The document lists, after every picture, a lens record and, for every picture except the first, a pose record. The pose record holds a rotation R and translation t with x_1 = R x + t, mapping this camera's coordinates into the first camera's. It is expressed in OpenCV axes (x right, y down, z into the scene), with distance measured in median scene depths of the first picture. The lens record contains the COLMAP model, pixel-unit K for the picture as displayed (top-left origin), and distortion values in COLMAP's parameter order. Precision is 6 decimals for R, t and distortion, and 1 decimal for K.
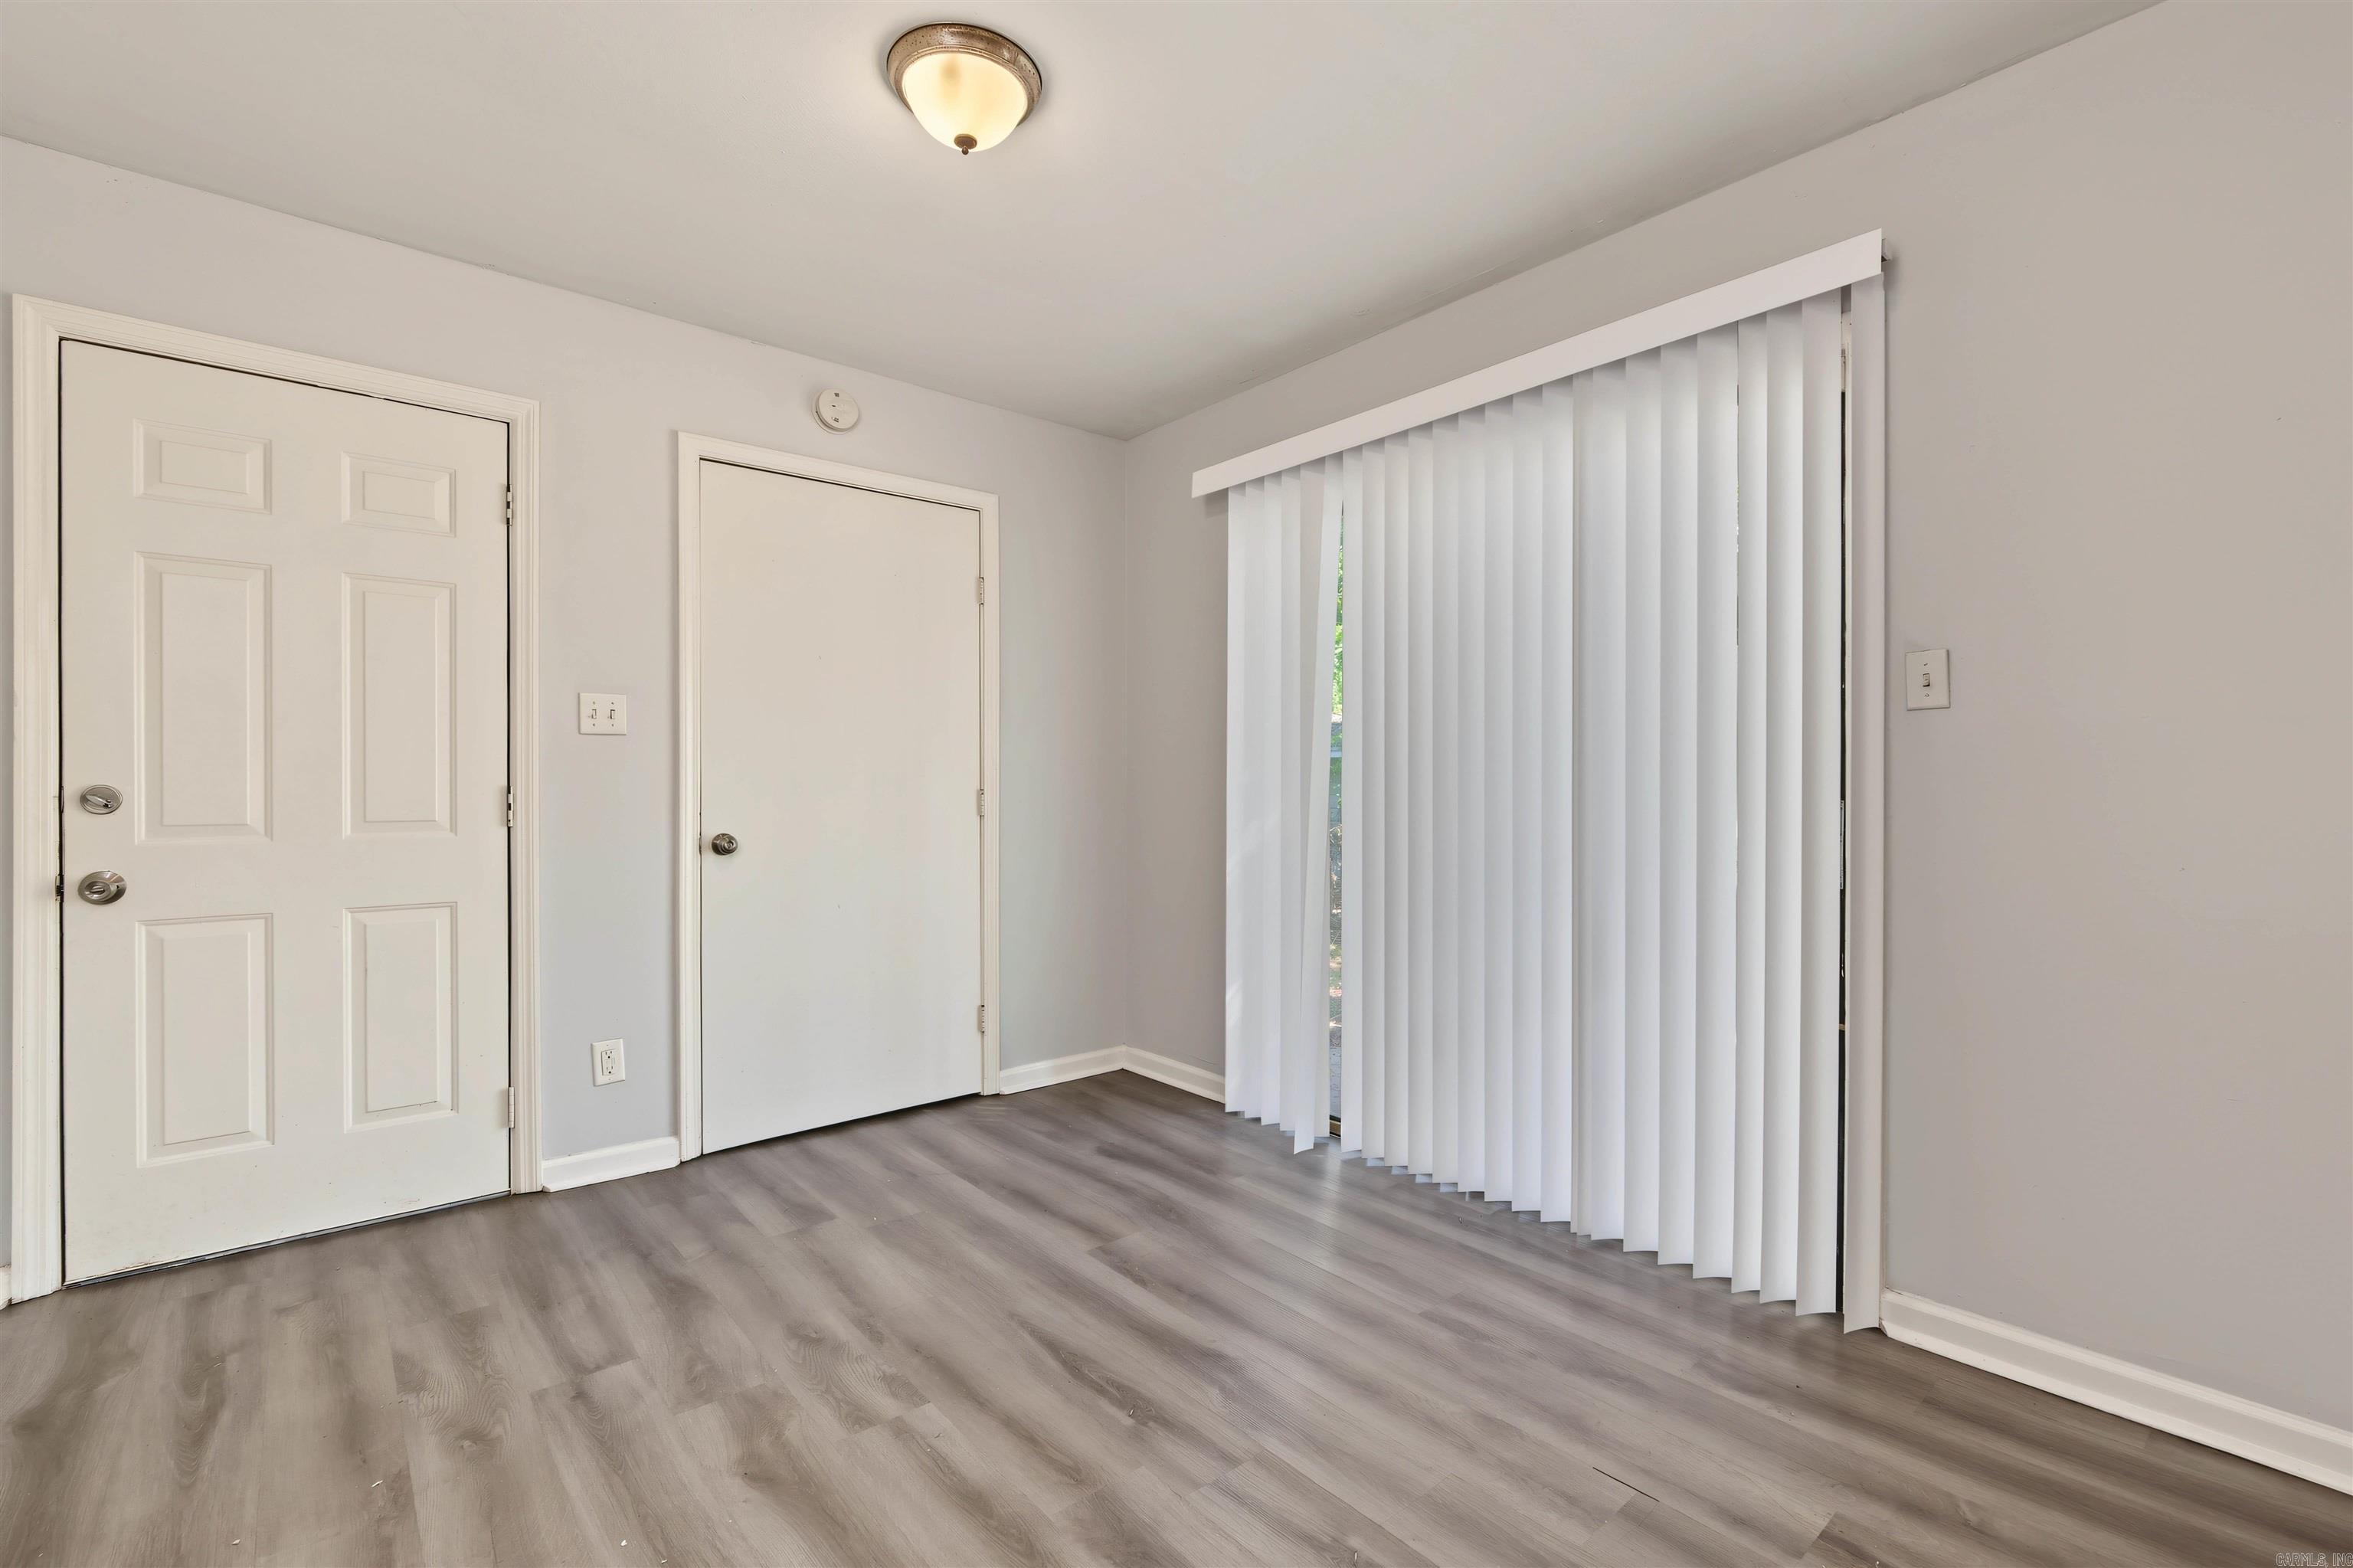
lens RADIAL K [[1034.7, 0, 1185.3], [0, 1034.7, 786.8], [0, 0, 1]] dist [0.001750, -0.001579]
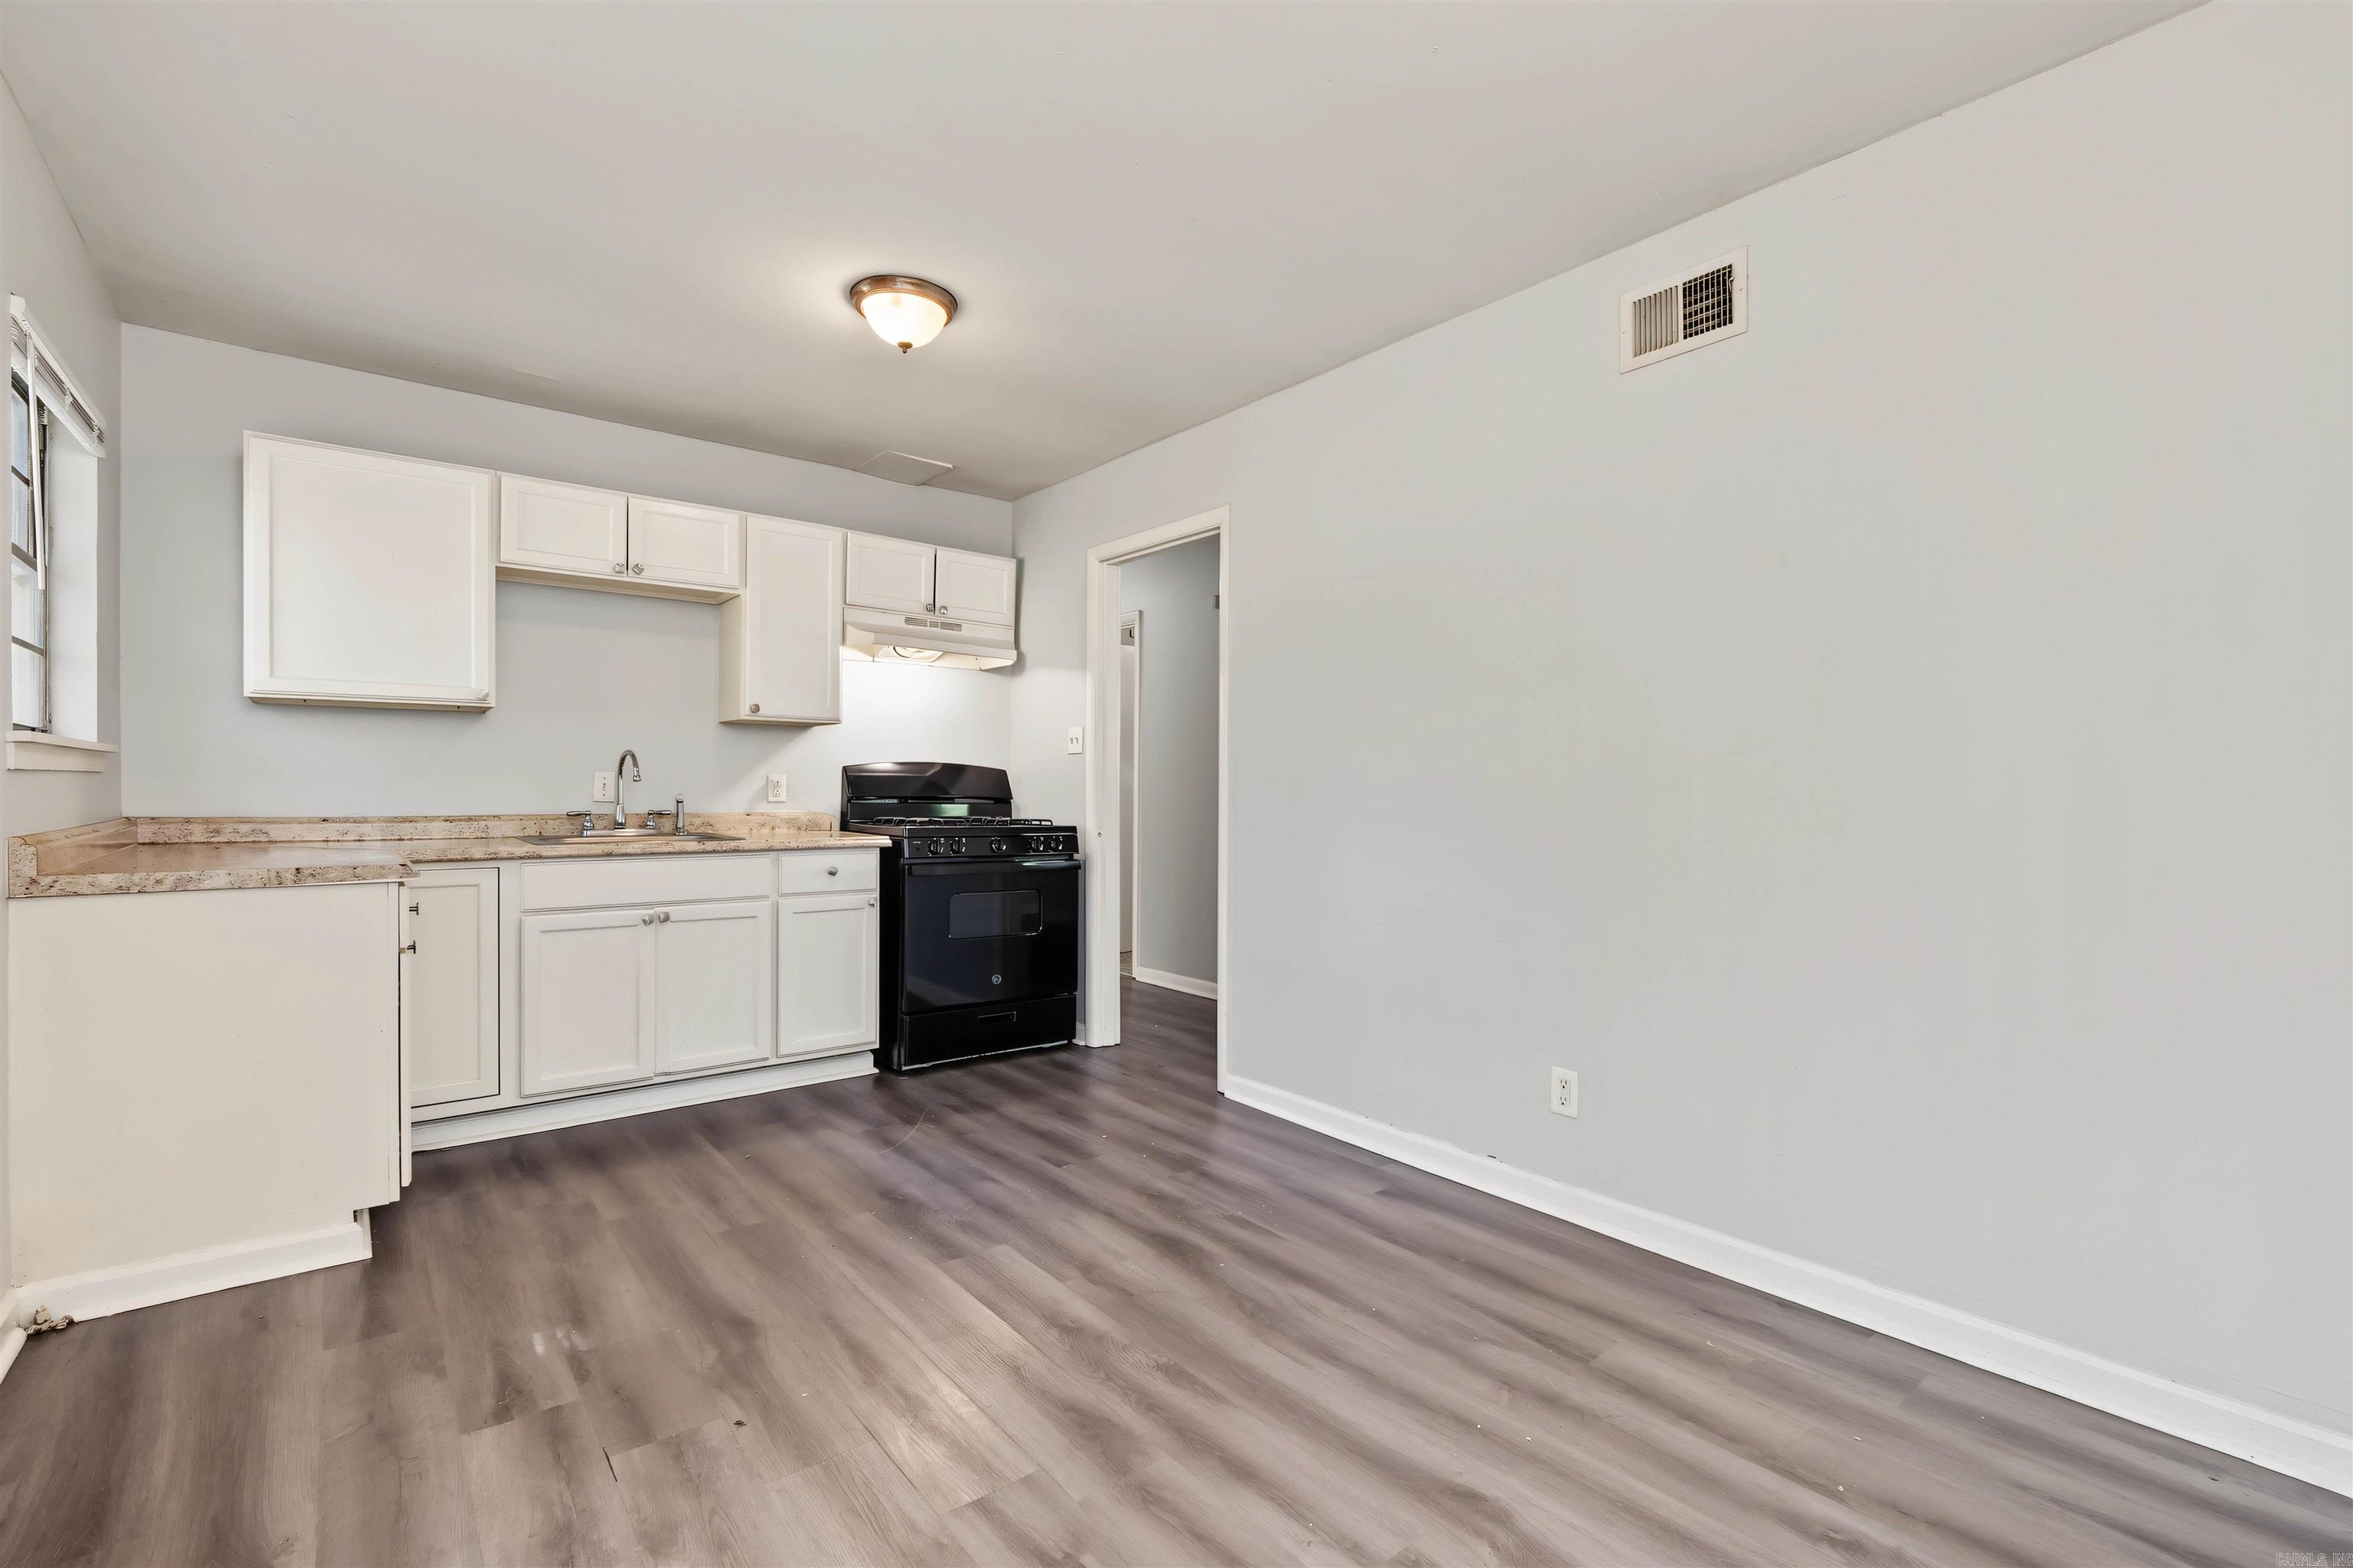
lens RADIAL K [[1034.7, 0, 1181.5], [0, 1034.7, 798.8], [0, 0, 1]] dist [0.001750, -0.001579]
pose [[-0.999568, -0.007933, 0.028286, -0.117279], [-0.007594, 0.999898, 0.012080, -0.000893], [-0.028379, 0.011860, -0.999527, 1.429092]]
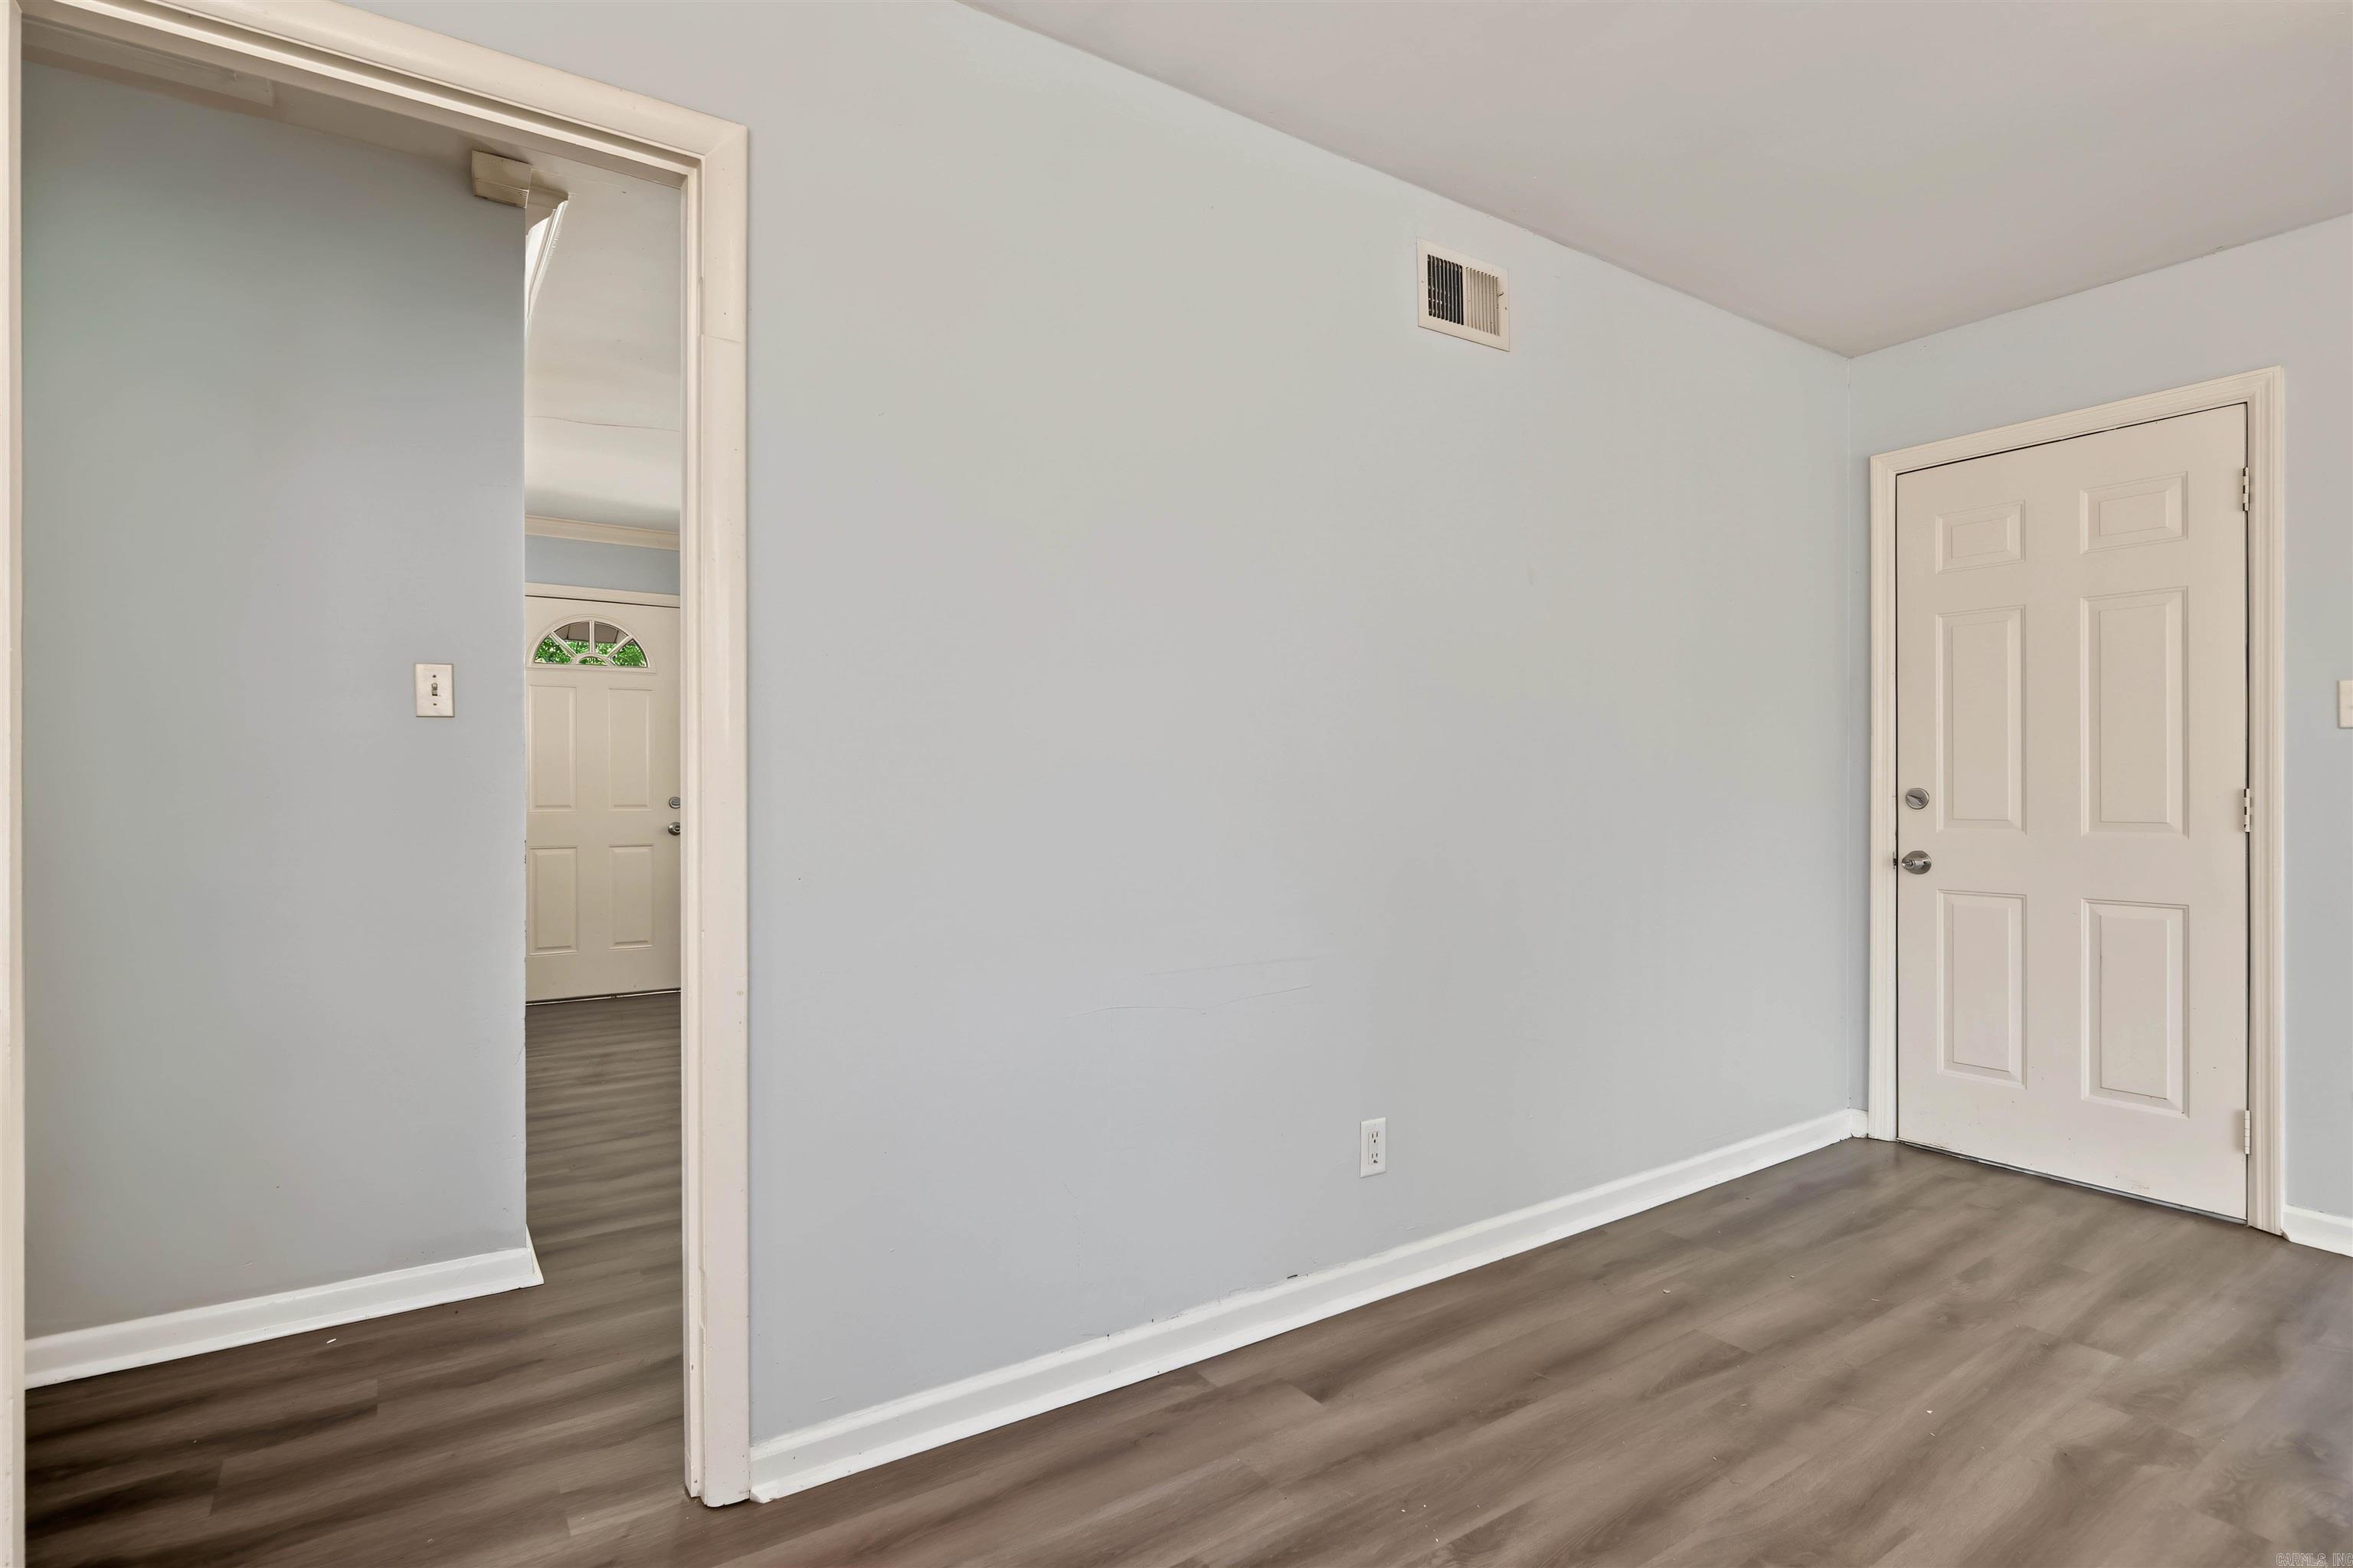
lens RADIAL K [[1165.7, 0, 1173.6], [0, 1165.7, 787.6], [0, 0, 1]] dist [0.001387, 0.000695]
pose [[-0.106544, -0.003913, -0.994300, 0.599829], [-0.004117, 0.999985, -0.003494, 0.006983], [0.994299, 0.003722, -0.106559, 0.174288]]
